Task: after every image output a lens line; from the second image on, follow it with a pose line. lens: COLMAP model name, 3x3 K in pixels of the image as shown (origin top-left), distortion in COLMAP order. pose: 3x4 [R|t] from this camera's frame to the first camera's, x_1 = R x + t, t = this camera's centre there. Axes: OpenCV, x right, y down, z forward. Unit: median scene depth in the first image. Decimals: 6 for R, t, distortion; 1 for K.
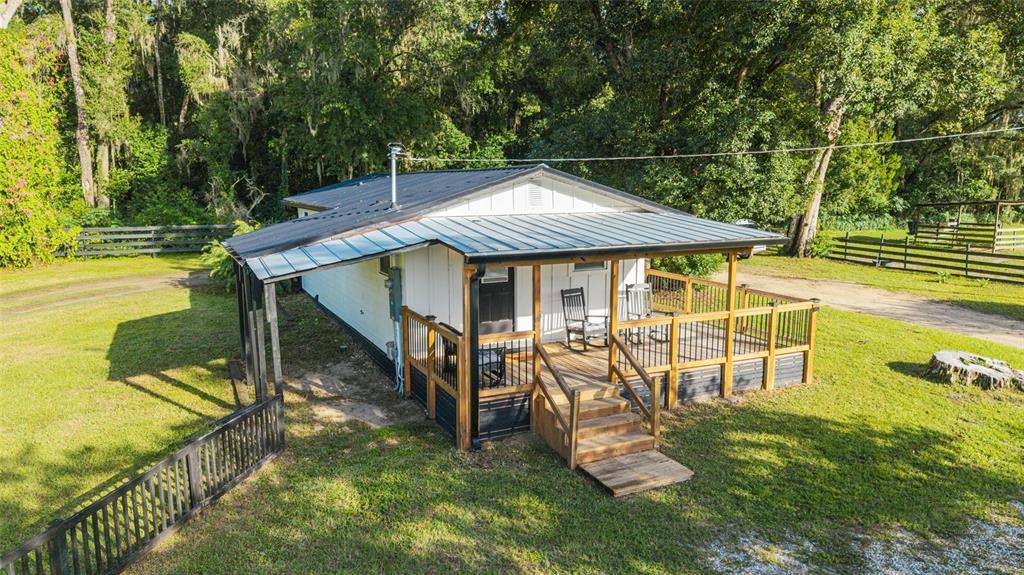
lens RADIAL K [[687.6, 0, 508.7], [0, 687.6, 293.6], [0, 0, 1]] dist [-0.020477, -0.007463]
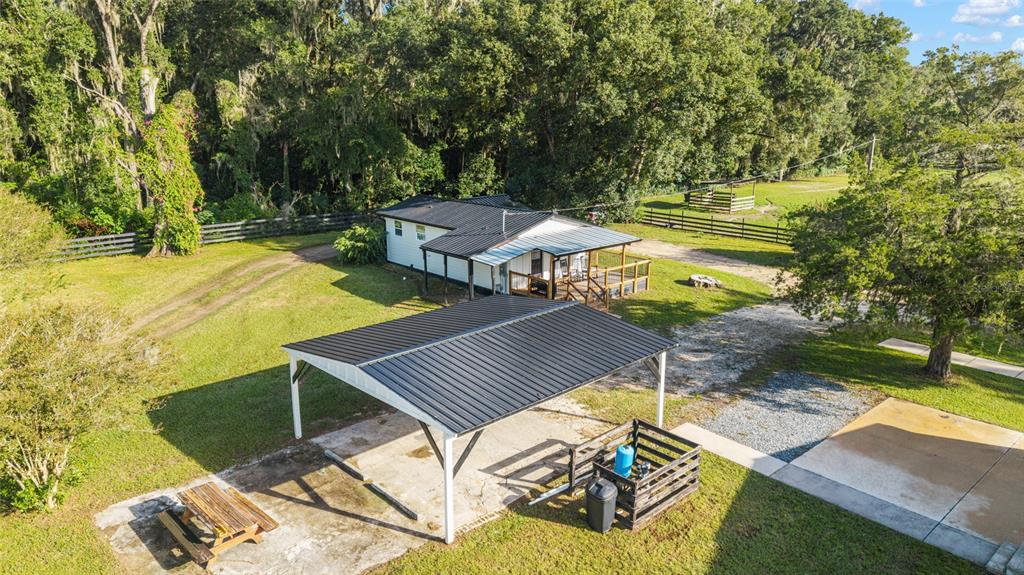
lens RADIAL K [[687.6, 0, 513.1], [0, 687.6, 285.5], [0, 0, 1]] dist [-0.020477, -0.007463]
pose [[0.960972, -0.062826, 0.269419, -0.798943], [0.041356, 0.995553, 0.084644, -0.136662], [-0.273538, -0.070199, 0.959296, -1.448537]]
